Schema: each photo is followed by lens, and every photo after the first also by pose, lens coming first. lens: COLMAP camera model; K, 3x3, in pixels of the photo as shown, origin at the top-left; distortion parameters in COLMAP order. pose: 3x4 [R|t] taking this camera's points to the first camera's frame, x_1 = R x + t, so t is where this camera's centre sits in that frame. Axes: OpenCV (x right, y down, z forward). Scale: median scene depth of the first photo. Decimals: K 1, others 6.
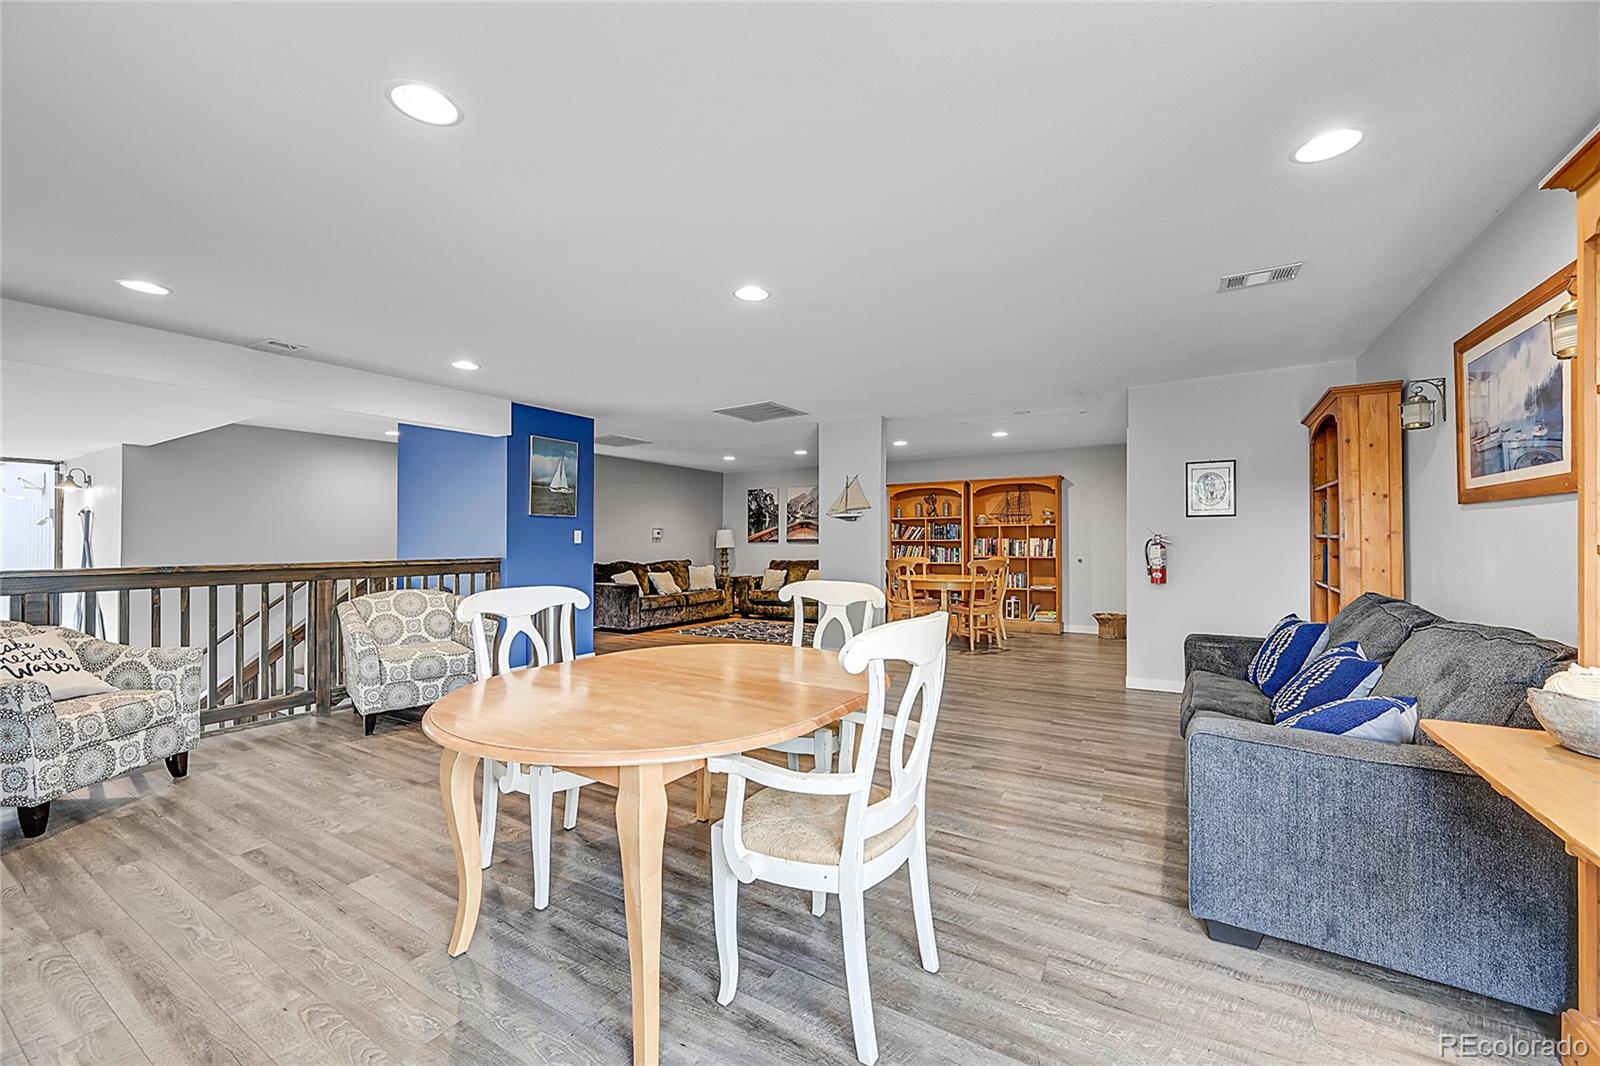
lens RADIAL K [[628.2, 0, 802.1], [0, 628.2, 536.5], [0, 0, 1]] dist [-0.003097, -0.000362]
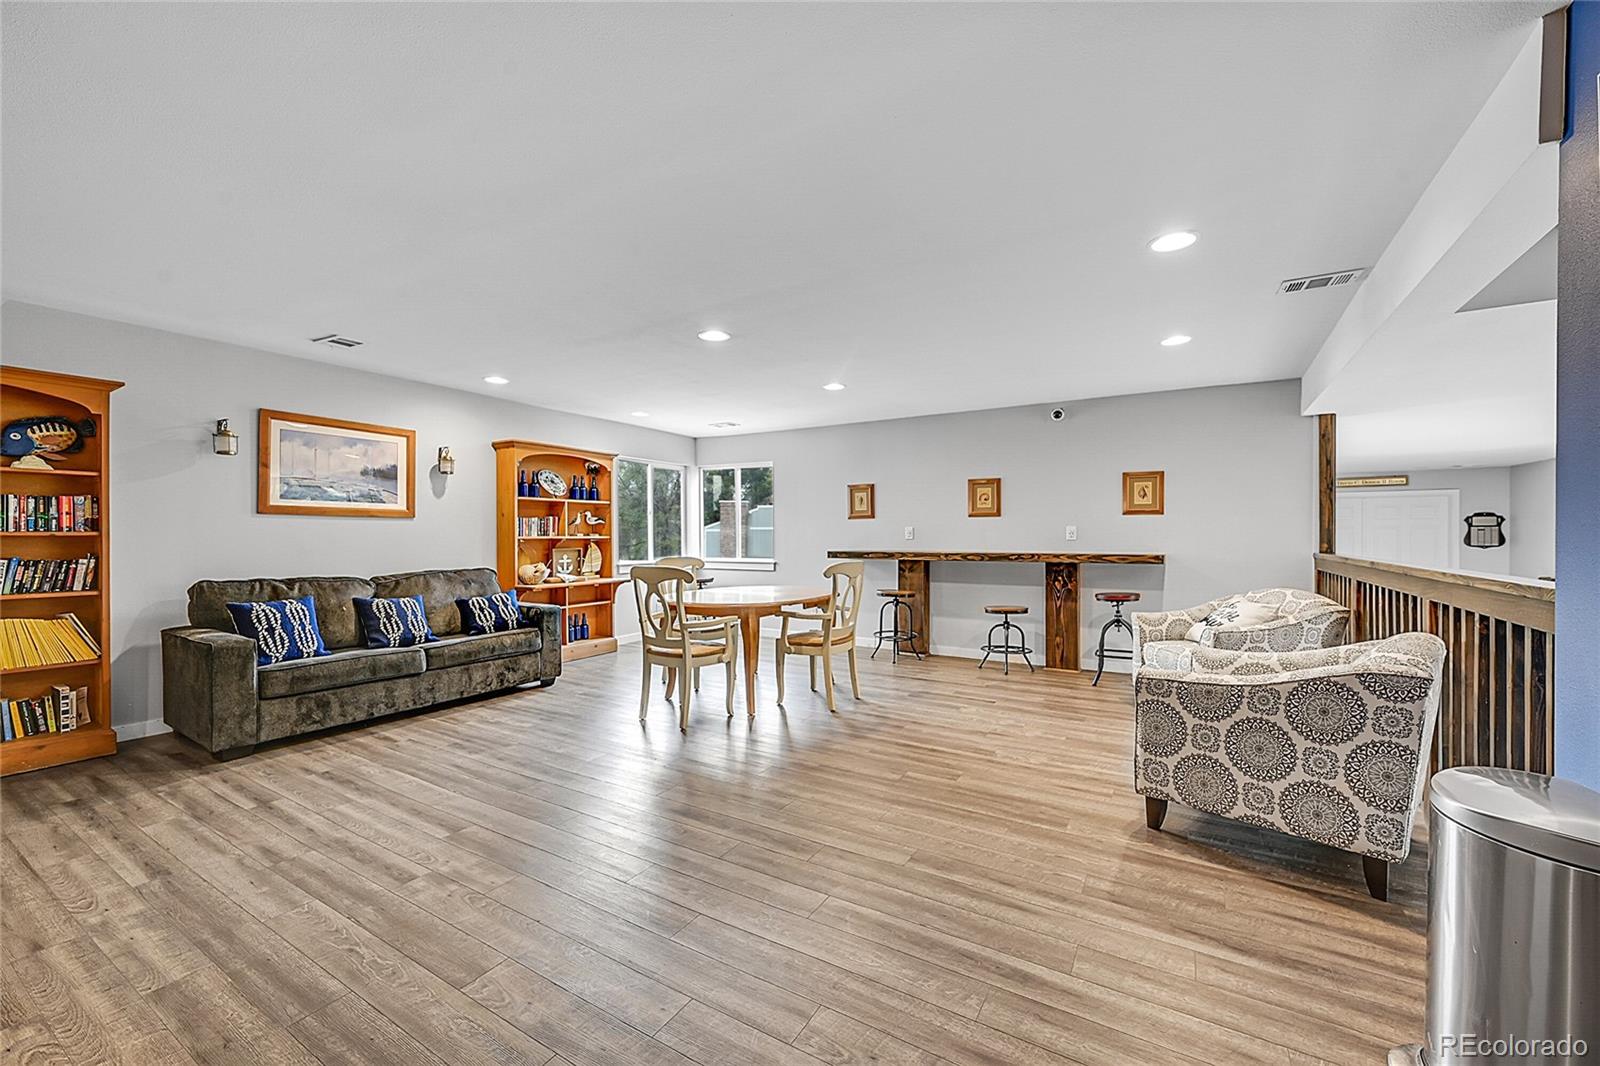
lens RADIAL K [[628.2, 0, 799.7], [0, 628.2, 540.1], [0, 0, 1]] dist [-0.003097, -0.000362]
pose [[-0.999985, 0.005495, 0.000164, -0.227671], [0.005495, 0.999983, 0.002009, 0.013941], [-0.000153, 0.002010, -0.999998, 2.064132]]
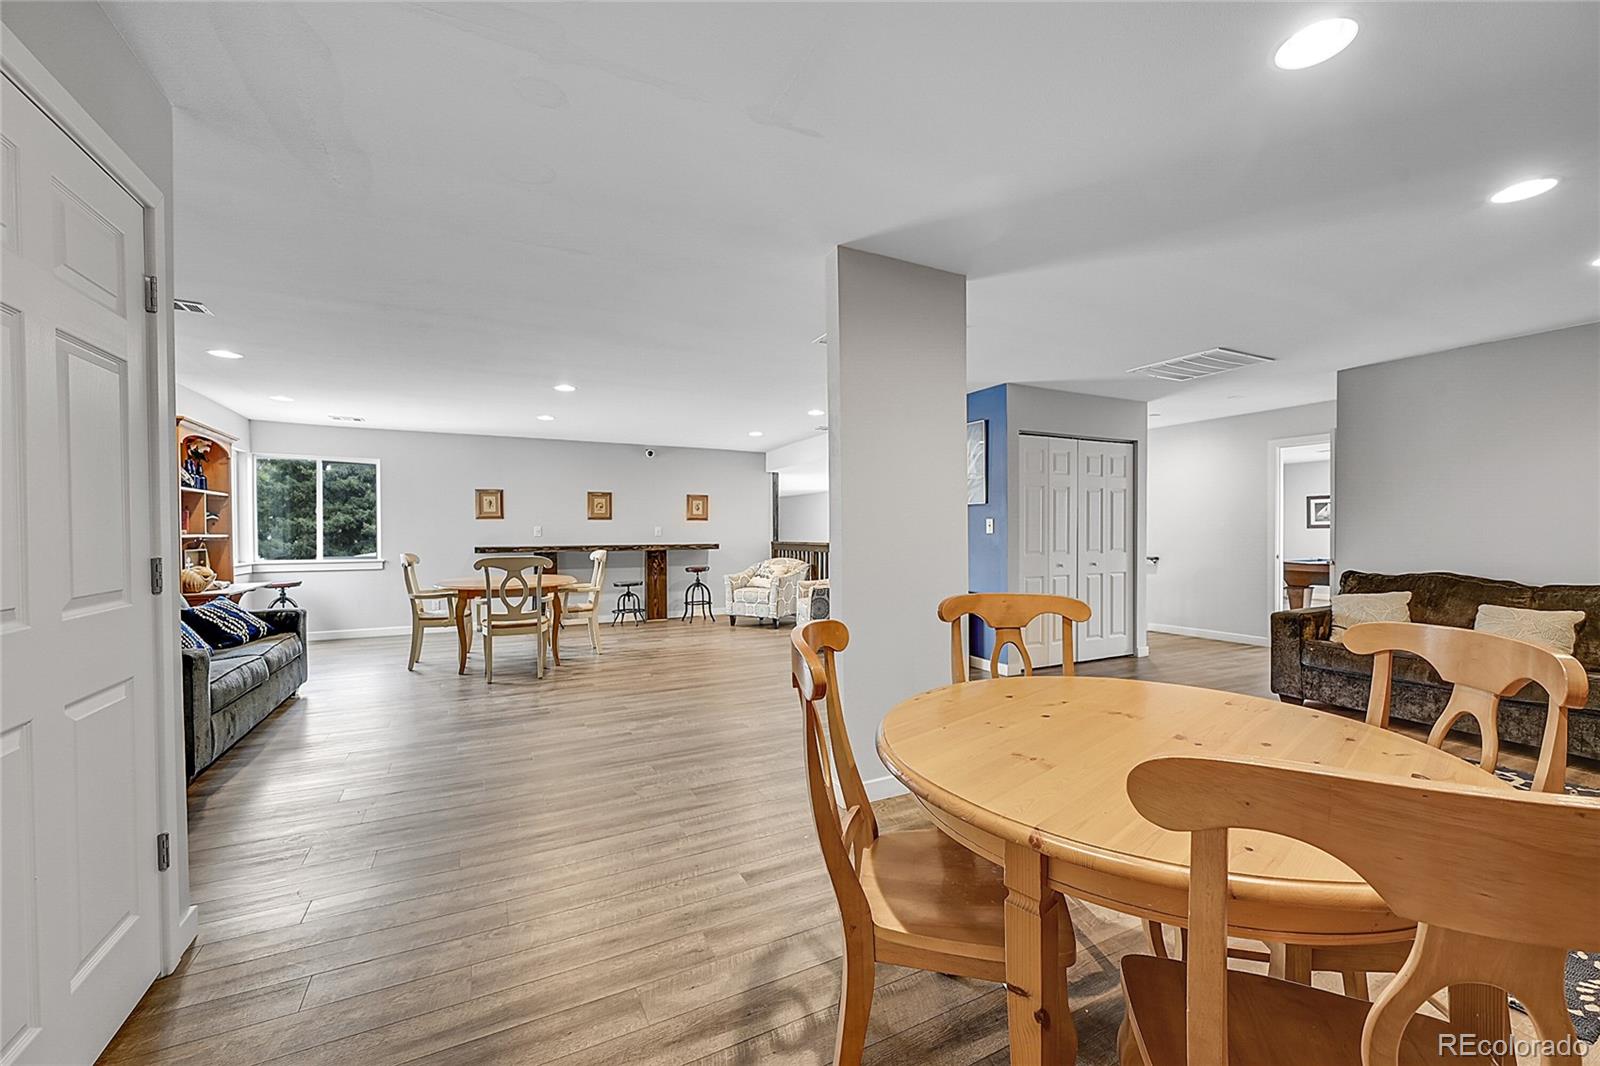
lens RADIAL K [[628.2, 0, 800.8], [0, 628.2, 535.6], [0, 0, 1]] dist [-0.003097, -0.000362]
pose [[-0.528044, 0.010131, -0.849157, 0.972564], [0.011553, 0.999922, 0.004745, 0.014851], [0.849138, -0.007305, -0.528120, 2.260736]]
